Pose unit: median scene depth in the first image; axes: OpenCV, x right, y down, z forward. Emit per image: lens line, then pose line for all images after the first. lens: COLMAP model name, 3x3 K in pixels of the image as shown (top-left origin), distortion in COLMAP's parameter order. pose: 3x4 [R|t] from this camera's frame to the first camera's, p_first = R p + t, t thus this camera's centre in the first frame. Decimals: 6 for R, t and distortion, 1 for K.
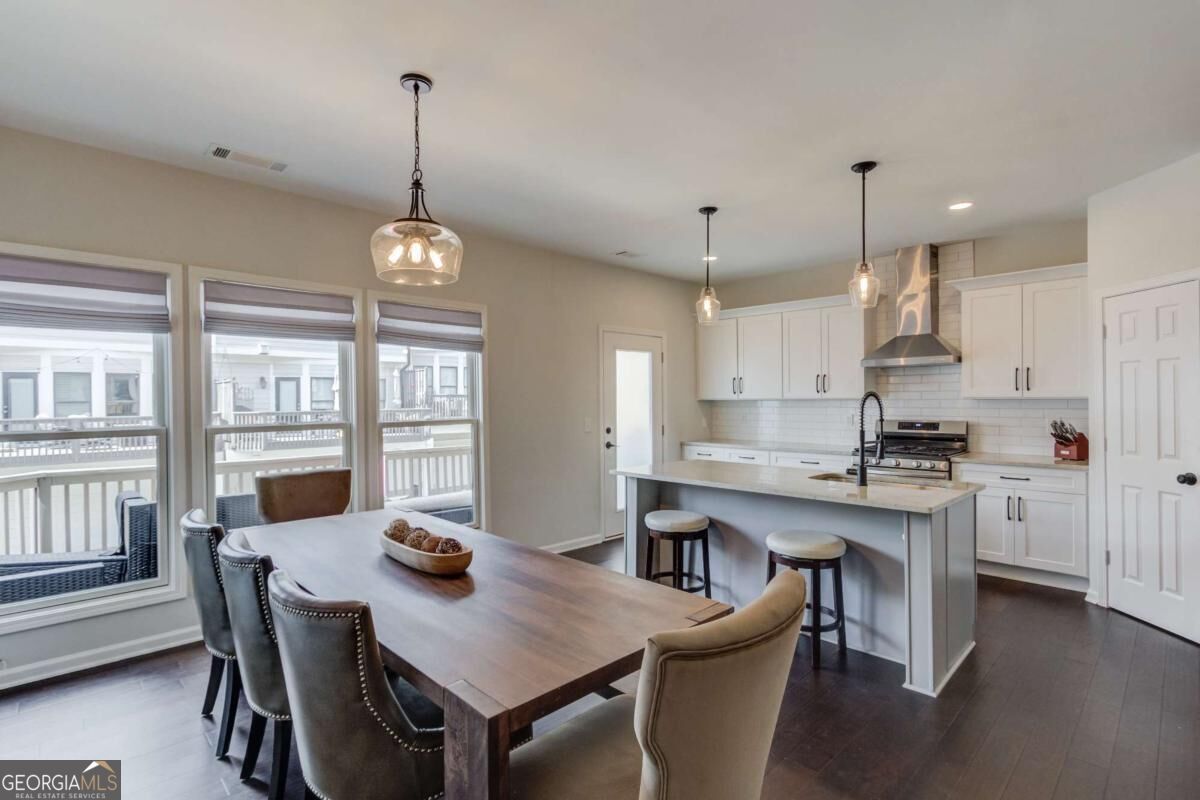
lens RADIAL K [[578.8, 0, 605.0], [0, 578.8, 399.0], [0, 0, 1]] dist [0.002450, 0.001071]
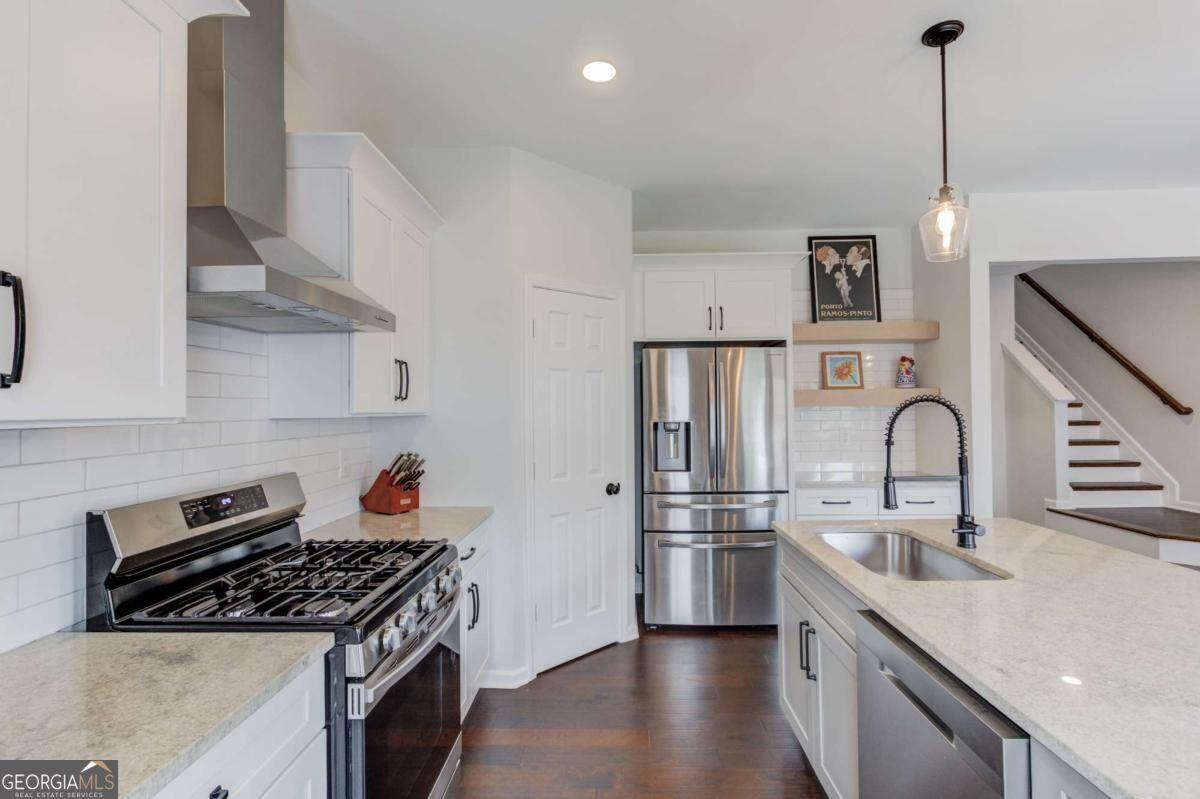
lens RADIAL K [[566.3, 0, 606.3], [0, 566.3, 400.5], [0, 0, 1]] dist [-0.002466, 0.000148]
pose [[-0.688329, 0.024322, 0.724991, 0.193836], [0.017235, 0.999704, -0.017174, -0.002455], [-0.725194, 0.000674, -0.688544, 1.232206]]
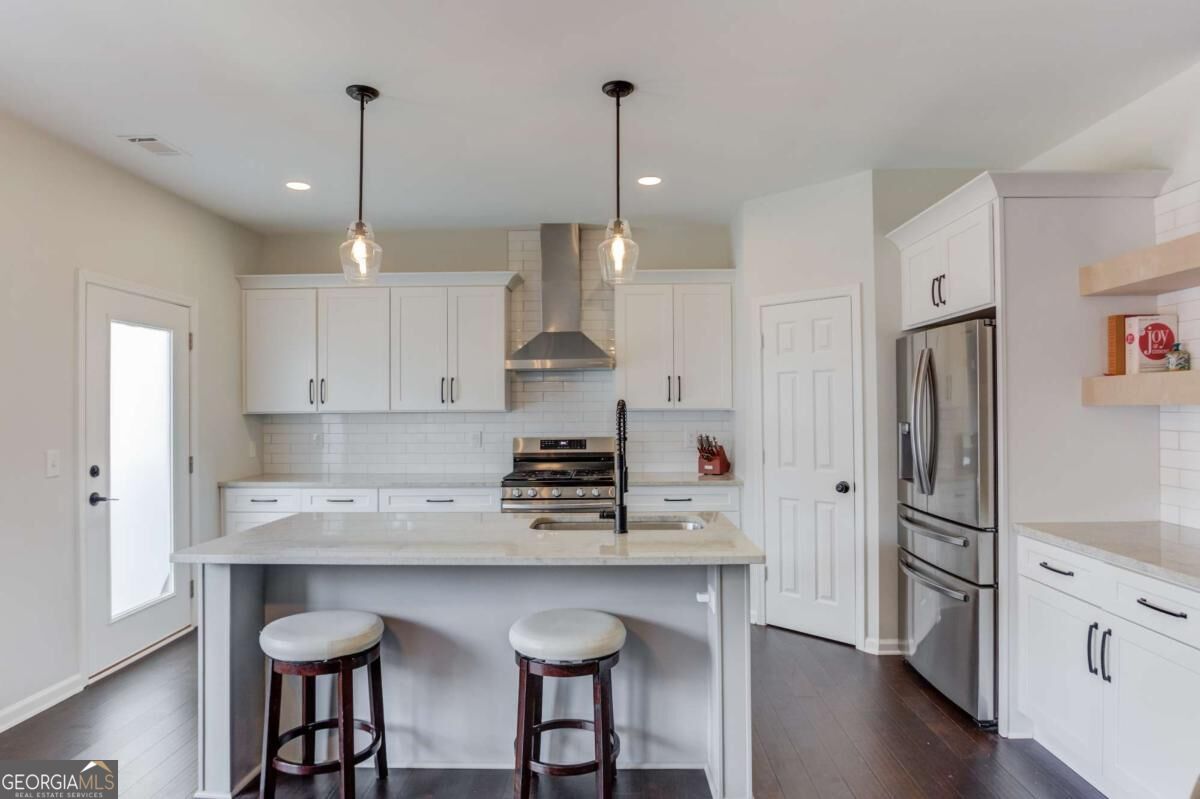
lens RADIAL K [[705.5, 0, 604.7], [0, 705.5, 398.7], [0, 0, 1]] dist [-0.038967, 0.000694]
pose [[0.718654, 0.010956, 0.695281, -0.123322], [0.002962, 0.999819, -0.018815, 0.001601], [-0.695361, 0.015581, 0.718491, 0.285799]]
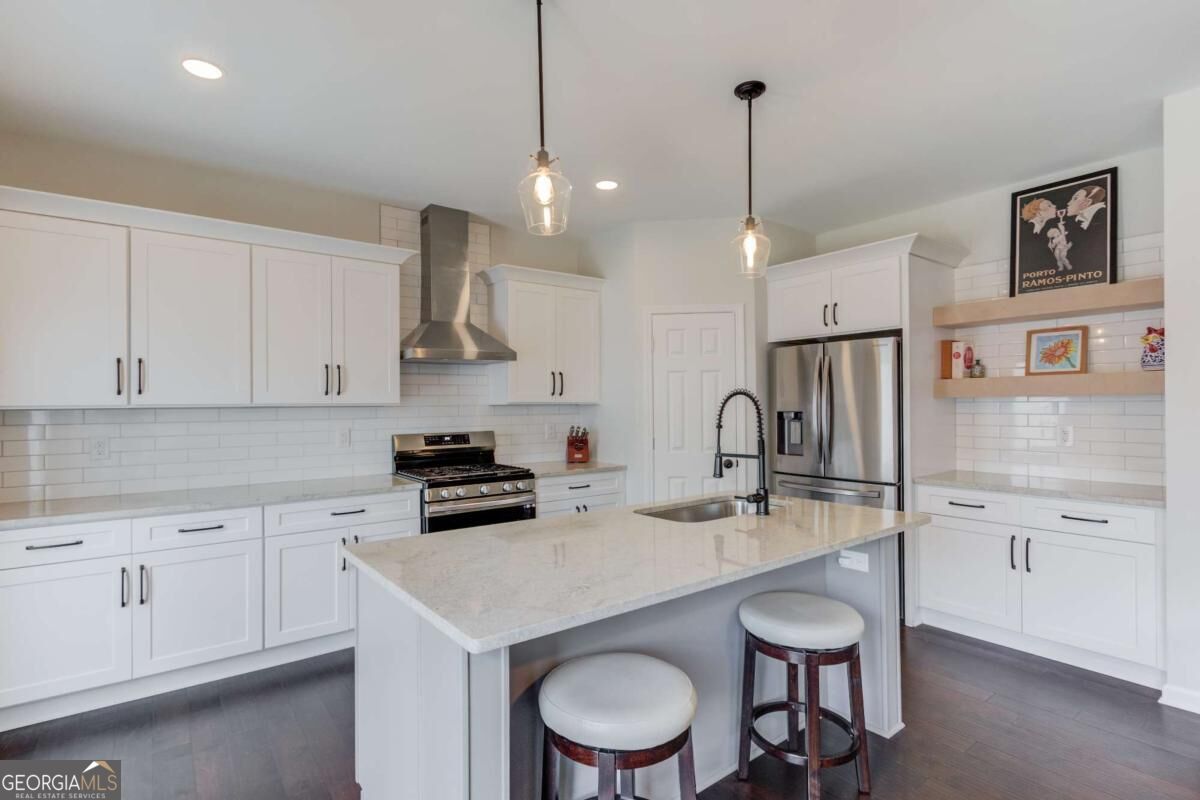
lens RADIAL K [[574.8, 0, 592.6], [0, 574.8, 403.7], [0, 0, 1]] dist [0.000110, 0.001331]
pose [[0.135149, 0.008618, 0.990788, -0.232265], [0.010206, 0.999897, -0.010090, 0.009015], [-0.990773, 0.011476, 0.135047, 0.811627]]
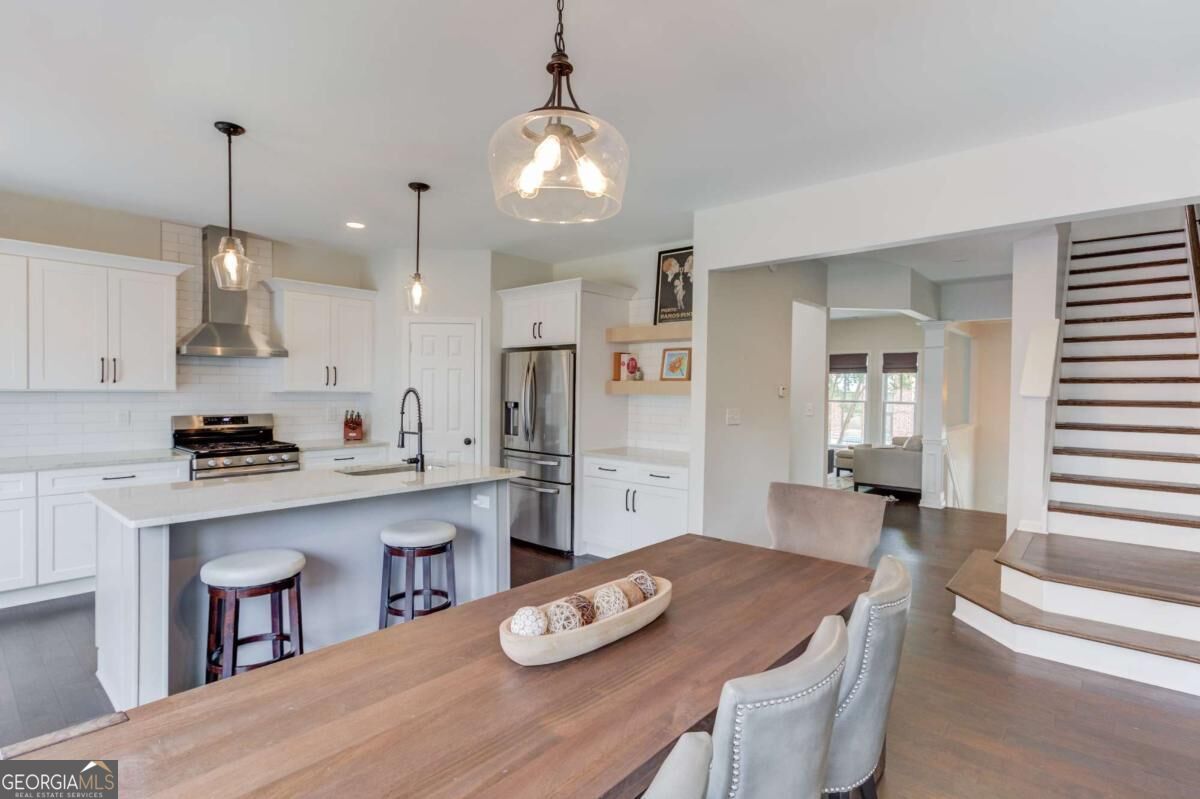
lens RADIAL K [[574.8, 0, 592.6], [0, 574.8, 403.2], [0, 0, 1]] dist [0.000110, 0.001331]
pose [[-0.063046, -0.018285, 0.997843, -0.497188], [-0.009666, 0.999796, 0.017710, -0.004478], [-0.997964, -0.008528, -0.063209, 0.537739]]
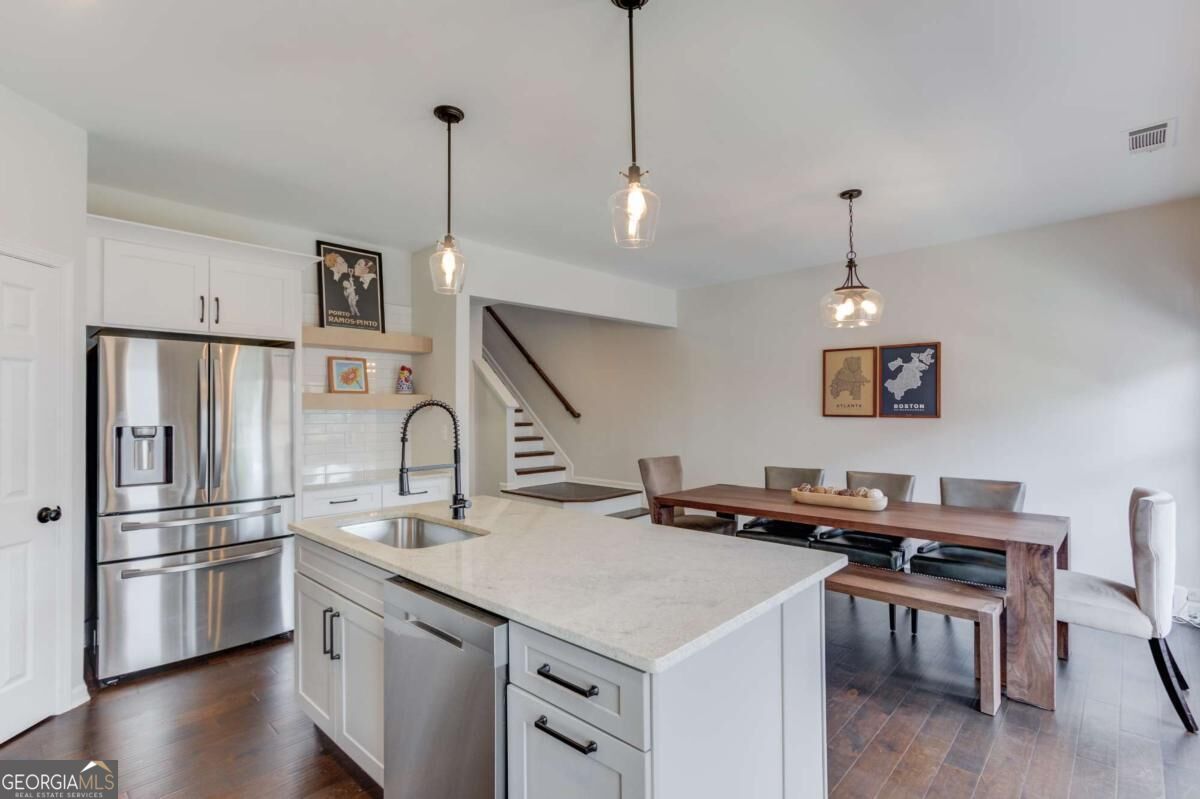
lens RADIAL K [[574.8, 0, 592.6], [0, 574.8, 403.2], [0, 0, 1]] dist [0.000110, 0.001331]
pose [[-0.999851, 0.008502, -0.015039, 0.195924], [0.008645, 0.999918, -0.009460, -0.000552], [0.014958, -0.009588, -0.999842, 1.303735]]
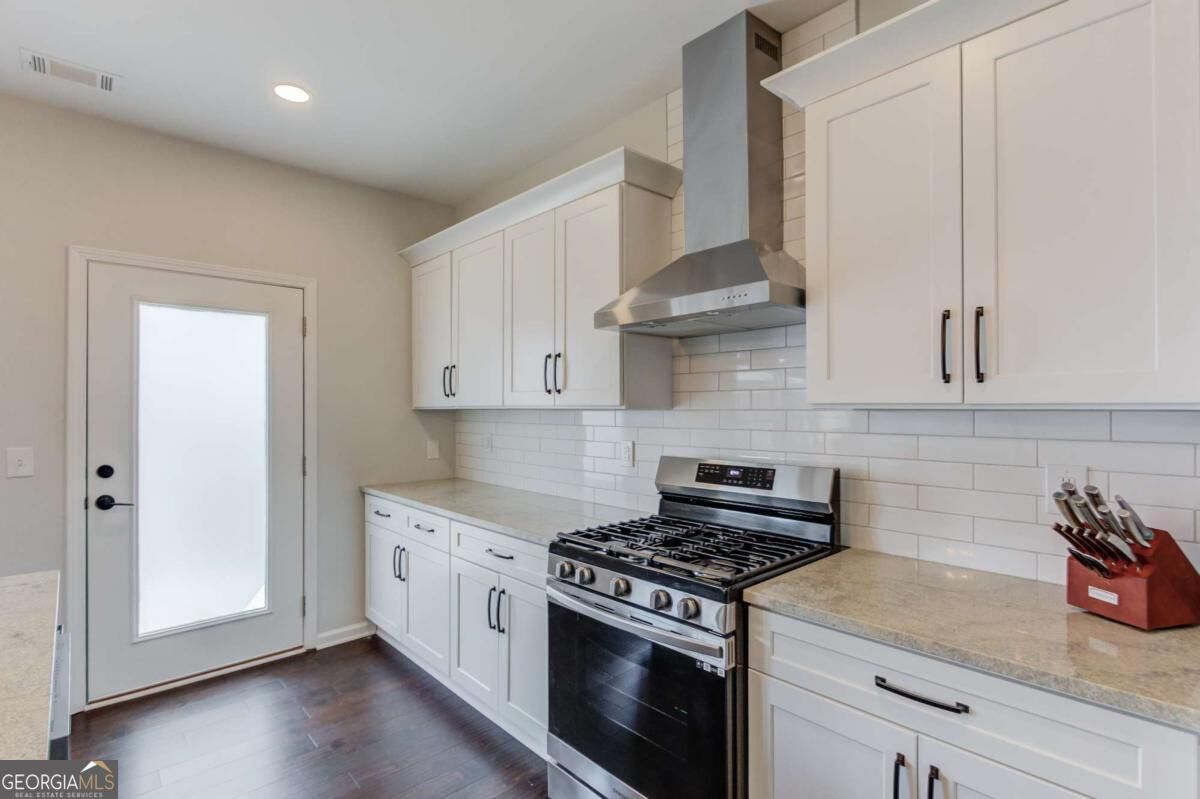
lens RADIAL K [[576.2, 0, 612.8], [0, 576.2, 402.4], [0, 0, 1]] dist [-0.003730, -0.000119]
pose [[0.999440, 0.005521, -0.032998, 0.544173], [-0.005863, 0.999930, -0.010256, 0.000170], [0.032939, 0.010444, 0.999403, 0.687469]]
